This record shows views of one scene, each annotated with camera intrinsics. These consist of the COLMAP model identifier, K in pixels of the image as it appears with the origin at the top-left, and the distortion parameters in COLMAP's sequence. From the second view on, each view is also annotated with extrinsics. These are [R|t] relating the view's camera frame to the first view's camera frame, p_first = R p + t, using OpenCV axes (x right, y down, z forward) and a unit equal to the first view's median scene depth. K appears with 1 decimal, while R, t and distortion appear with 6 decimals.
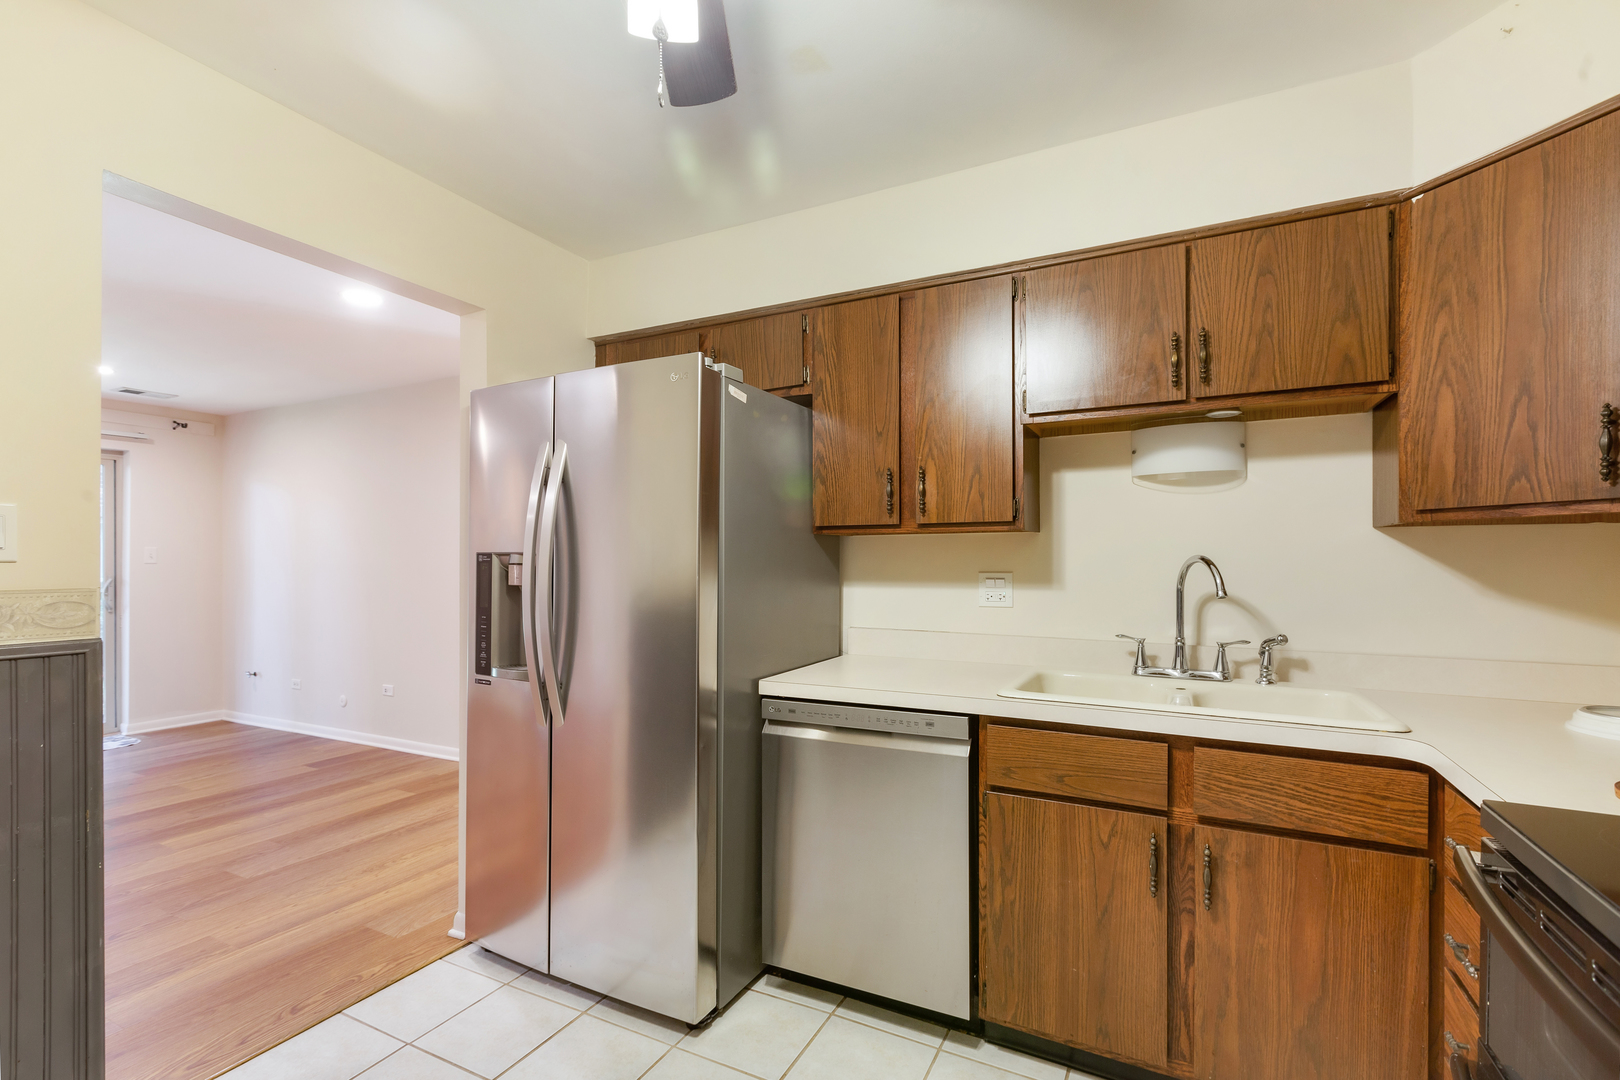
lens RADIAL K [[729.7, 0, 826.6], [0, 729.7, 560.2], [0, 0, 1]] dist [-0.000502, -0.000878]
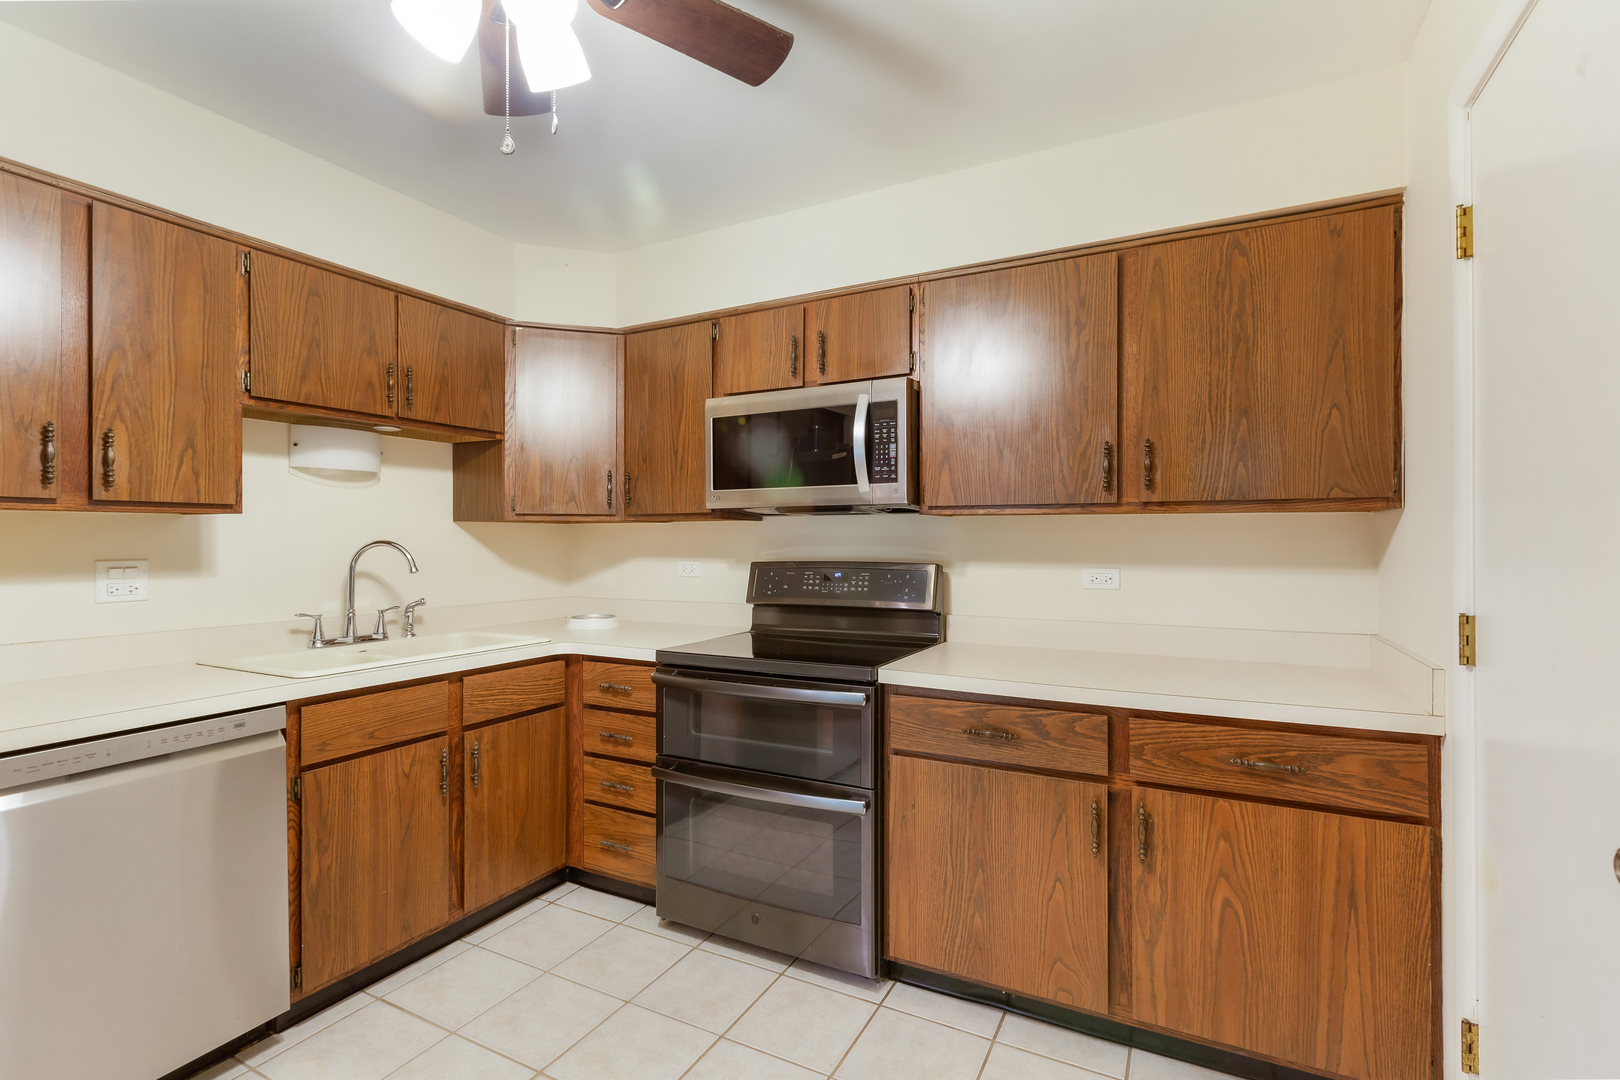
lens RADIAL K [[729.7, 0, 815.3], [0, 729.7, 538.7], [0, 0, 1]] dist [-0.000502, -0.000878]
pose [[0.008772, -0.000843, 0.999961, -0.788437], [-0.000493, 1.000000, 0.000848, -0.011831], [-0.999961, -0.000501, 0.008772, 0.274276]]
